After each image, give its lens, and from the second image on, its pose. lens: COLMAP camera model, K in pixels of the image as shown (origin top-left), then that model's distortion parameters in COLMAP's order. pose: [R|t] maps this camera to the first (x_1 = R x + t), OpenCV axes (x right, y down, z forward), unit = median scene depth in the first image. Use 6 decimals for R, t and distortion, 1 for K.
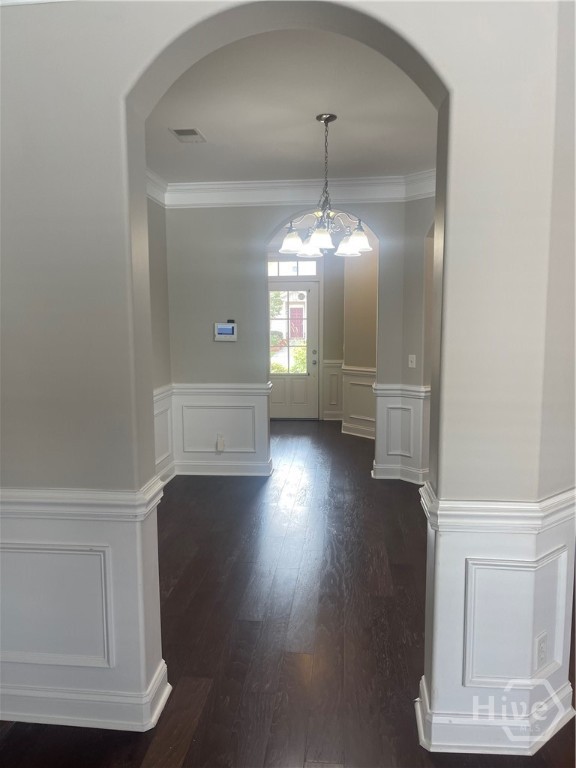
lens RADIAL K [[576.8, 0, 289.1], [0, 576.8, 385.5], [0, 0, 1]] dist [0.067720, -0.089456]
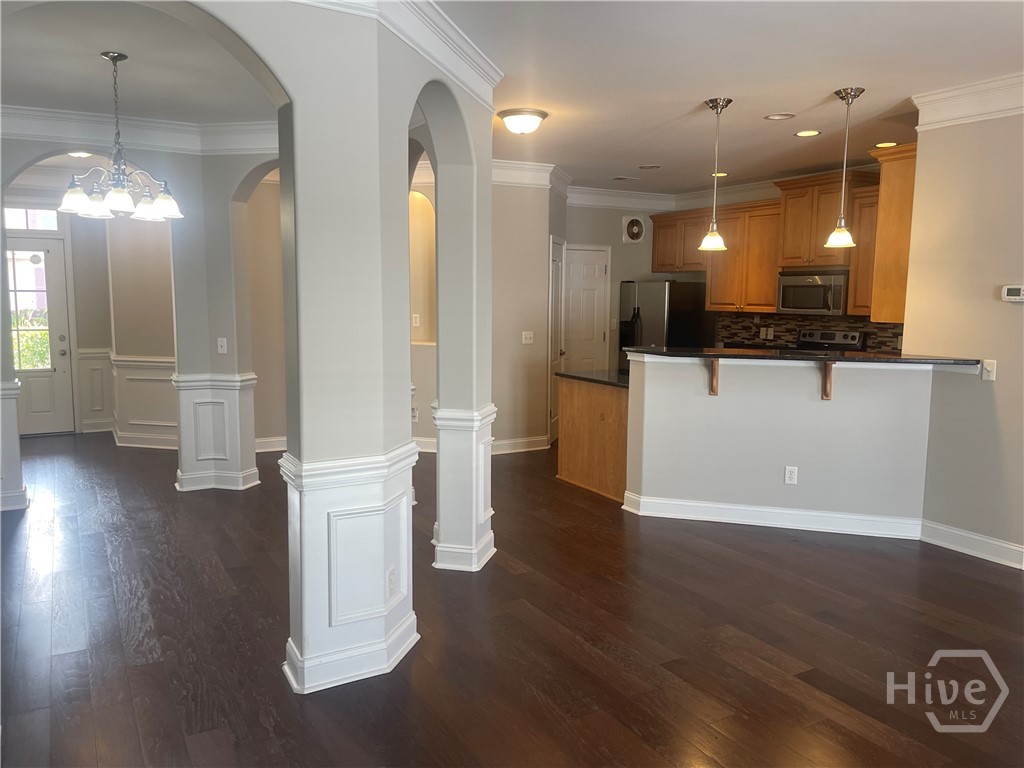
lens RADIAL K [[769.1, 0, 514.9], [0, 769.1, 386.5], [0, 0, 1]] dist [0.067720, -0.089456]
pose [[0.813938, -0.055276, 0.578316, -0.096918], [0.052094, 0.998397, 0.022108, 0.014632], [-0.578612, 0.012132, 0.815513, -0.166359]]
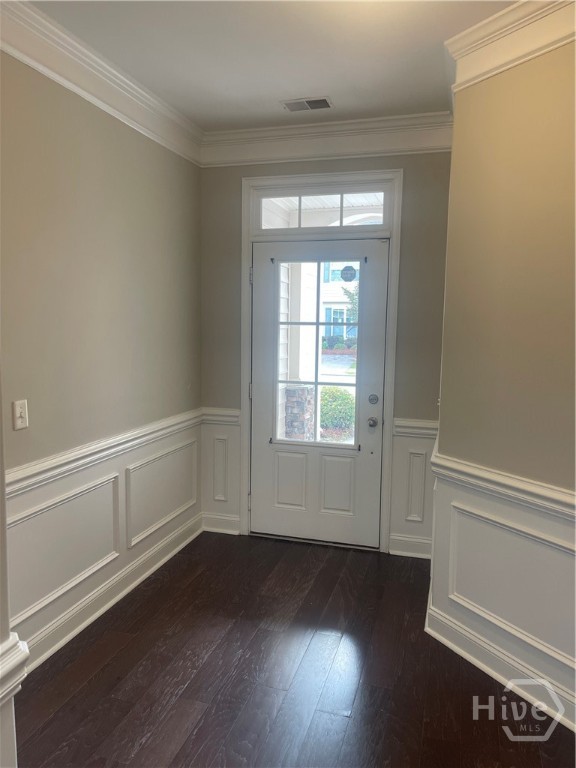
lens RADIAL K [[576.8, 0, 280.6], [0, 576.8, 377.7], [0, 0, 1]] dist [0.067720, -0.089456]
pose [[0.979005, 0.046837, -0.198383, 0.098770], [-0.048672, 0.998805, -0.004379, -0.111610], [0.197941, 0.013942, 0.980115, 0.887850]]
